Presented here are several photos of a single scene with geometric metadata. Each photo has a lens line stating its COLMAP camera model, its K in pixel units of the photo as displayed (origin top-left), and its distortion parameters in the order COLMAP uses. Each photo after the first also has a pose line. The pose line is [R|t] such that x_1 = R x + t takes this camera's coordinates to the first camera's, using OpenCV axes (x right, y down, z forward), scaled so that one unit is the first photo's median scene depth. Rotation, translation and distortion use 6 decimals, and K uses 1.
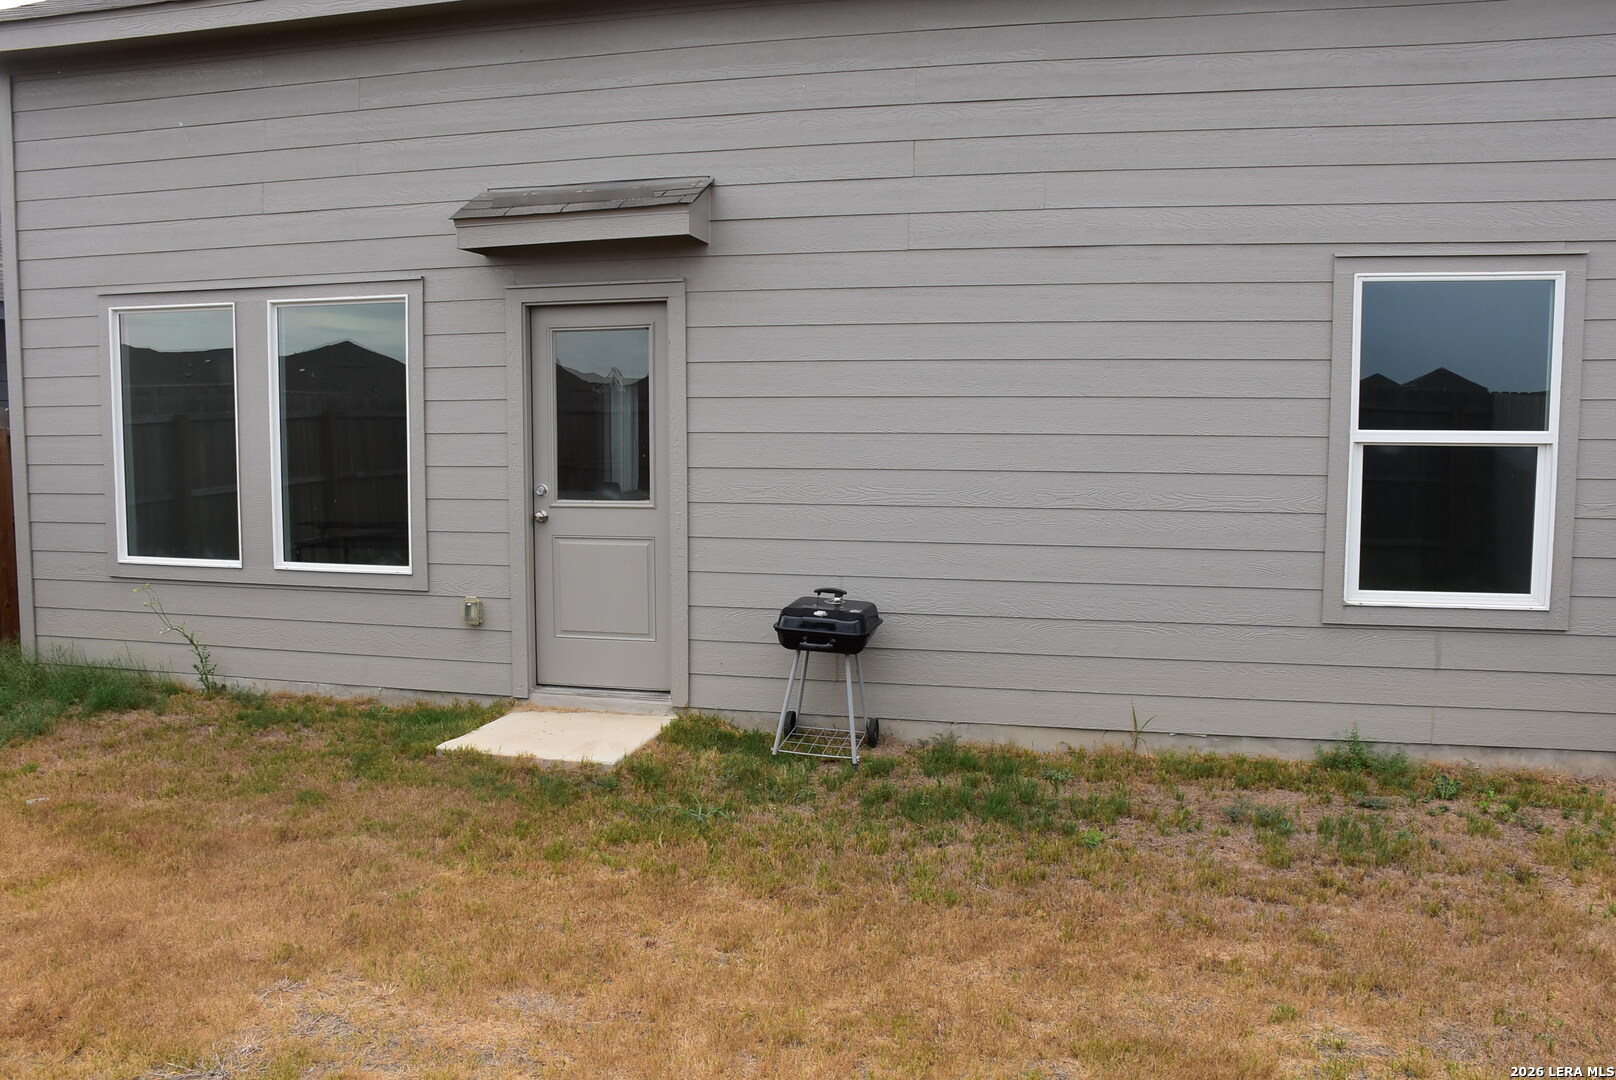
lens RADIAL K [[1268.1, 0, 808.0], [0, 1268.1, 540.0], [0, 0, 1]] dist [-0.148704, 0.105404]
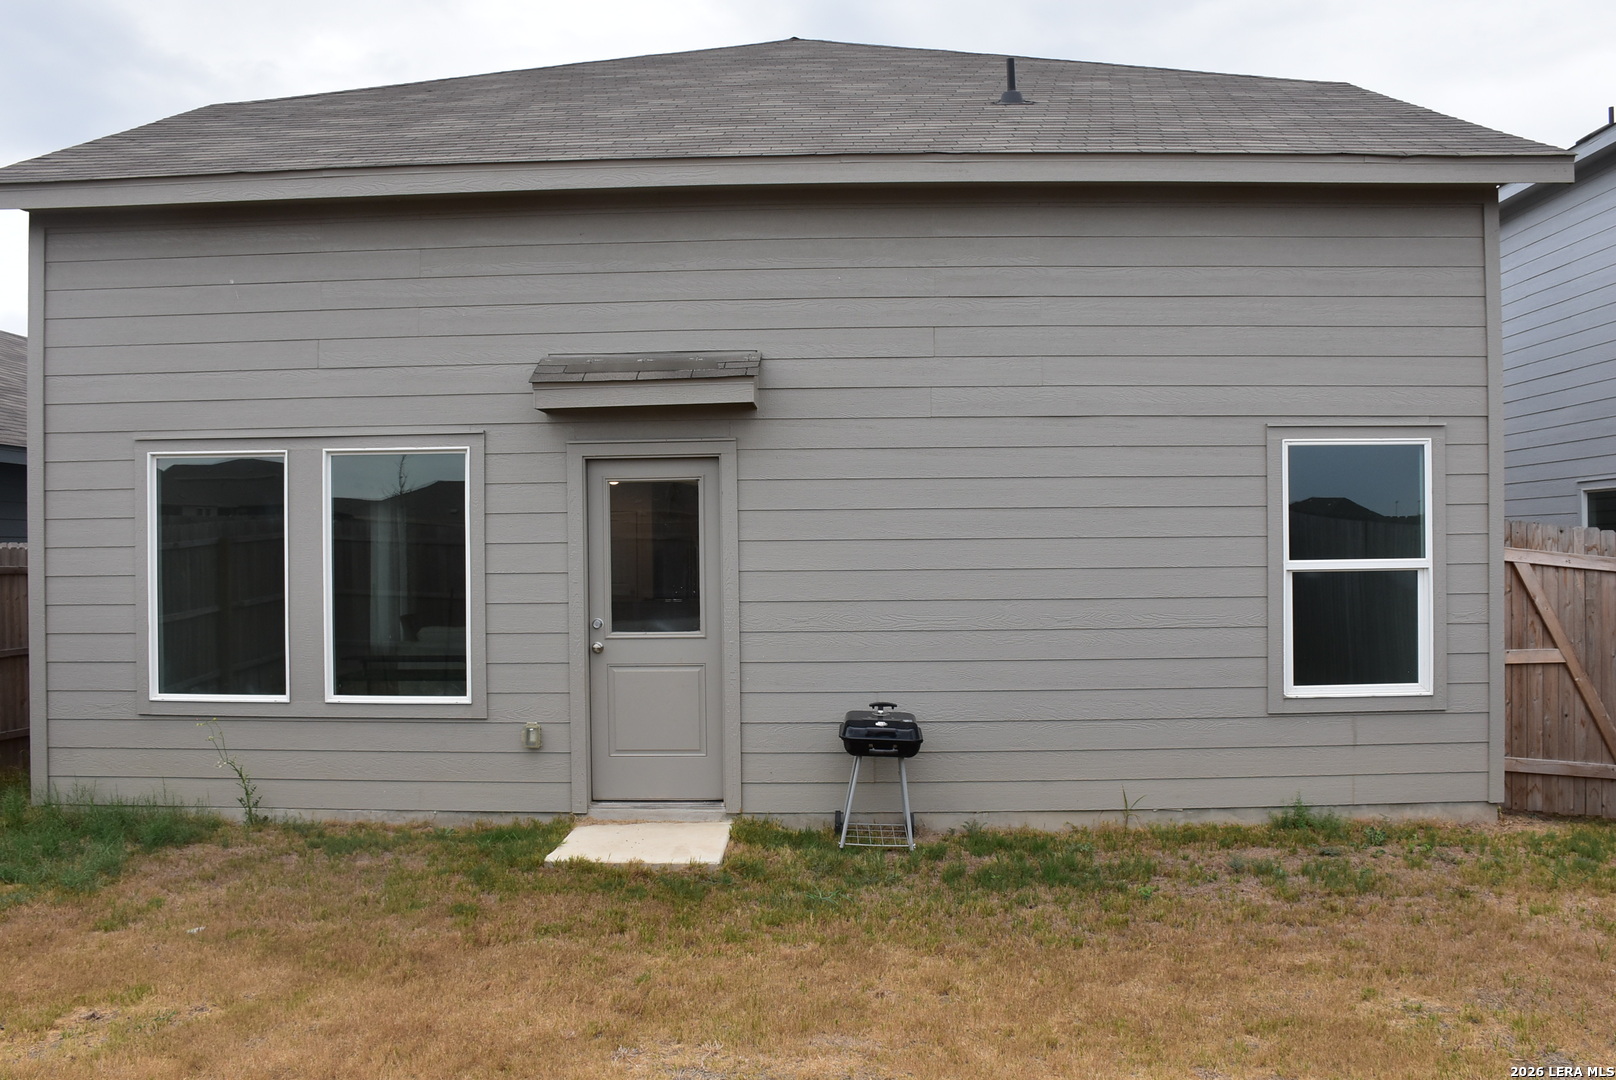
lens RADIAL K [[1268.1, 0, 808.0], [0, 1268.1, 540.0], [0, 0, 1]] dist [-0.148704, 0.105404]
pose [[0.977728, -0.010195, 0.209628, -0.297881], [0.029517, 0.995572, -0.089253, -0.009438], [-0.207790, 0.093453, 0.973699, -0.146240]]
